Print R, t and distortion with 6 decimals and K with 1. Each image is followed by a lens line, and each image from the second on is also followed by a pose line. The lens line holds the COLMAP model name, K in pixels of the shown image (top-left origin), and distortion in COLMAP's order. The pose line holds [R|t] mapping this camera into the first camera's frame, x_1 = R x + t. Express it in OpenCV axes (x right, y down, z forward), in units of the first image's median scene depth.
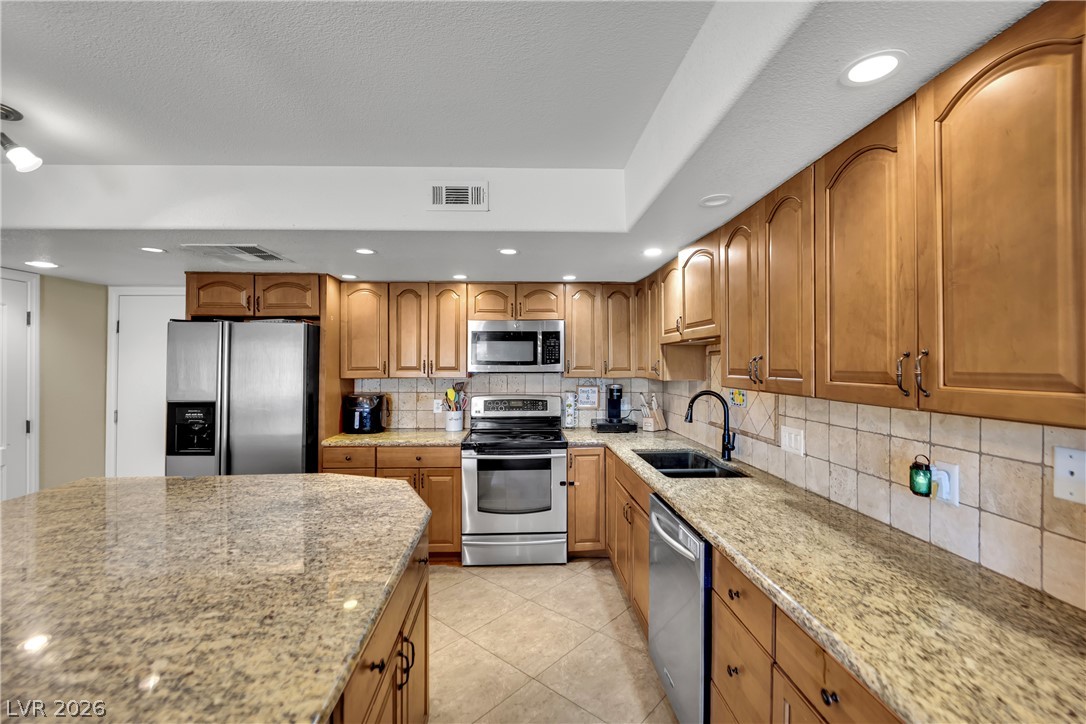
lens RADIAL K [[450.6, 0, 542.8], [0, 450.6, 358.5], [0, 0, 1]] dist [-0.018389, -0.000359]
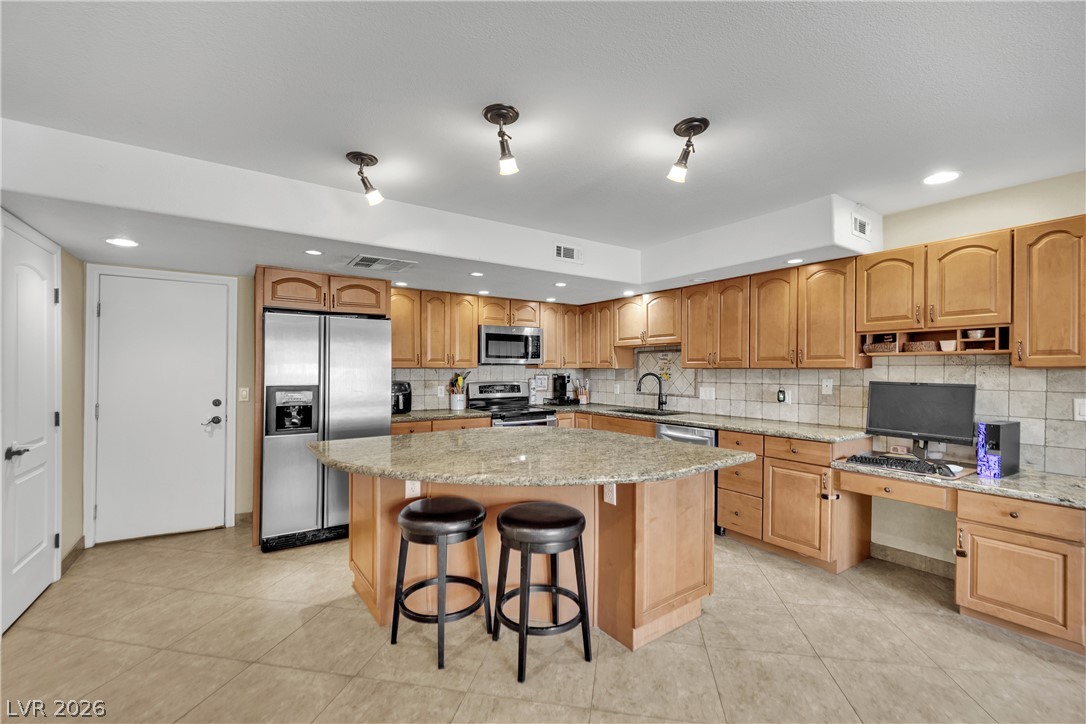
lens RADIAL K [[450.6, 0, 544.0], [0, 450.6, 363.5], [0, 0, 1]] dist [-0.018389, -0.000359]
pose [[0.852020, 0.009674, 0.523421, -0.706700], [-0.008994, 0.999952, -0.003840, 0.033689], [-0.523433, -0.001436, 0.852066, -0.232337]]
